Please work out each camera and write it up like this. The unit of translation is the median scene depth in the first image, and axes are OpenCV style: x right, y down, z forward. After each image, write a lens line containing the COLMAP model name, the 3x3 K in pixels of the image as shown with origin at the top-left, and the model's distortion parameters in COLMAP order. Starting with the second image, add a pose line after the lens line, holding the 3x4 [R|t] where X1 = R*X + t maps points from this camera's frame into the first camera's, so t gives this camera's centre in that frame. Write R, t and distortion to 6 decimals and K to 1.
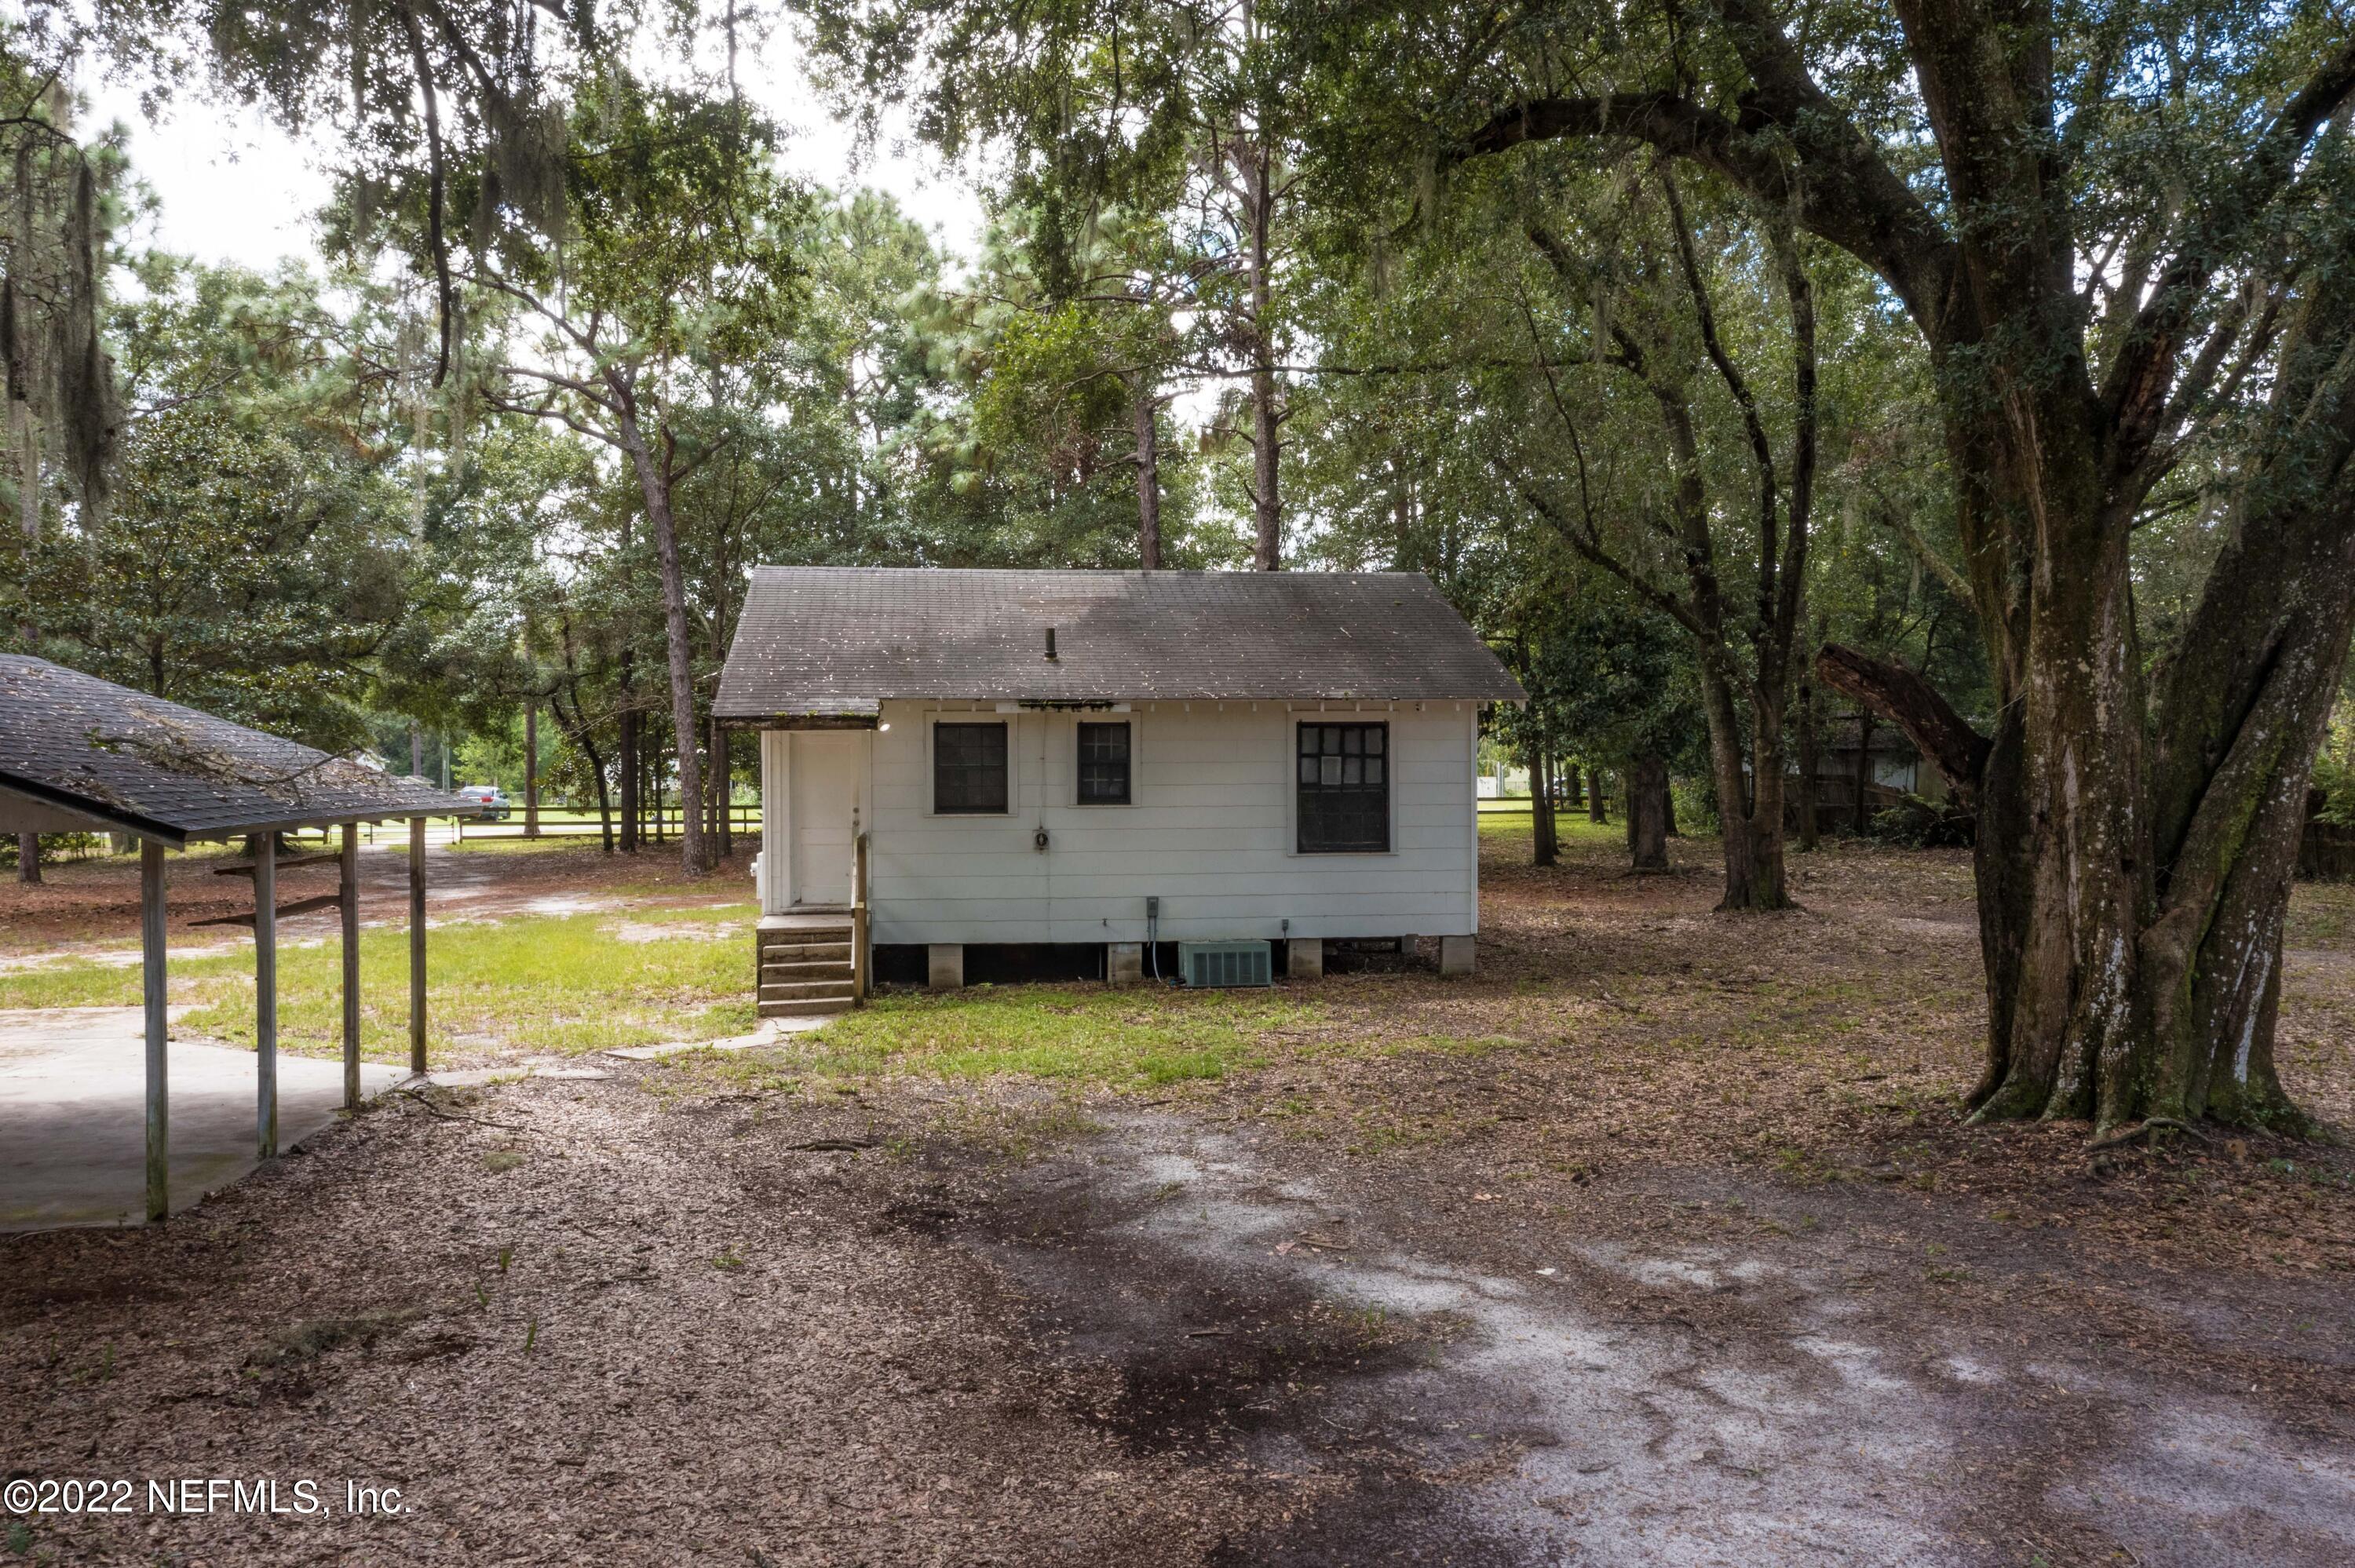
lens RADIAL K [[1816.5, 0, 1177.8], [0, 1816.5, 777.7], [0, 0, 1]] dist [-0.017540, 0.019742]
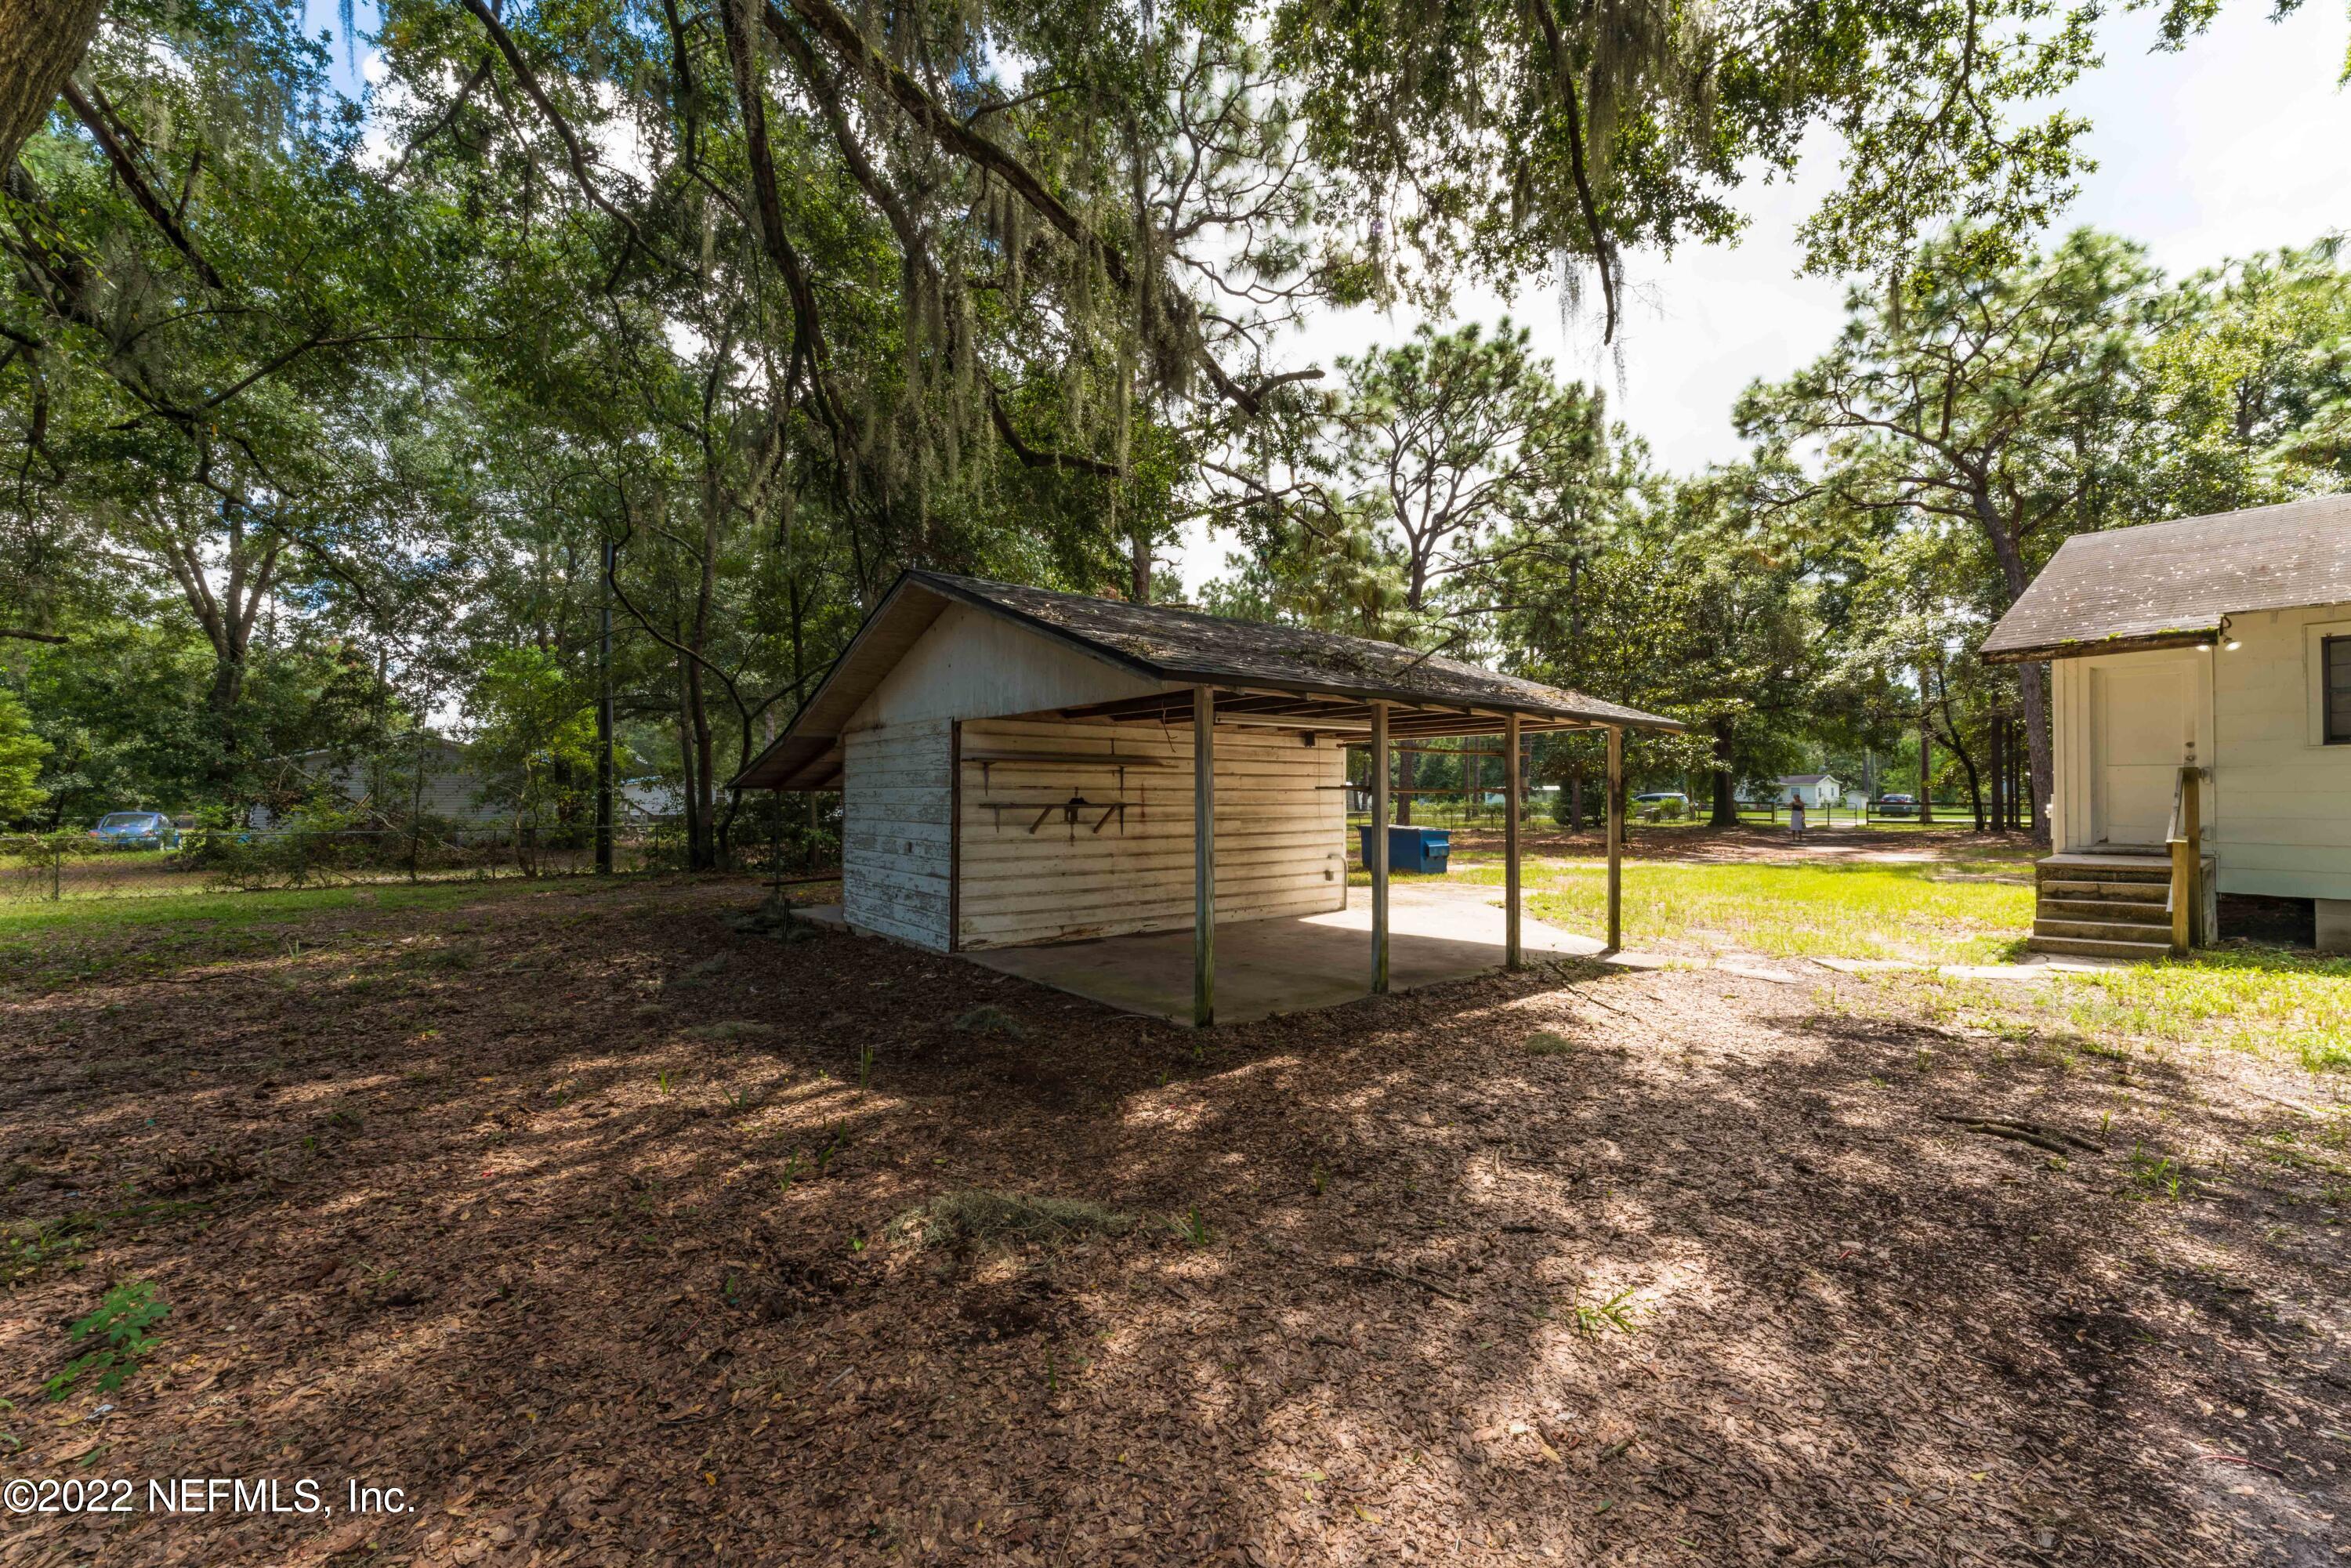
lens RADIAL K [[932.9, 0, 1163.8], [0, 932.9, 782.5], [0, 0, 1]] dist [-0.003472, -0.000260]
pose [[0.498102, -0.002784, -0.867114, -0.029696], [-0.009829, 0.999912, -0.008857, 0.046385], [0.867063, 0.012935, 0.498031, 0.325241]]
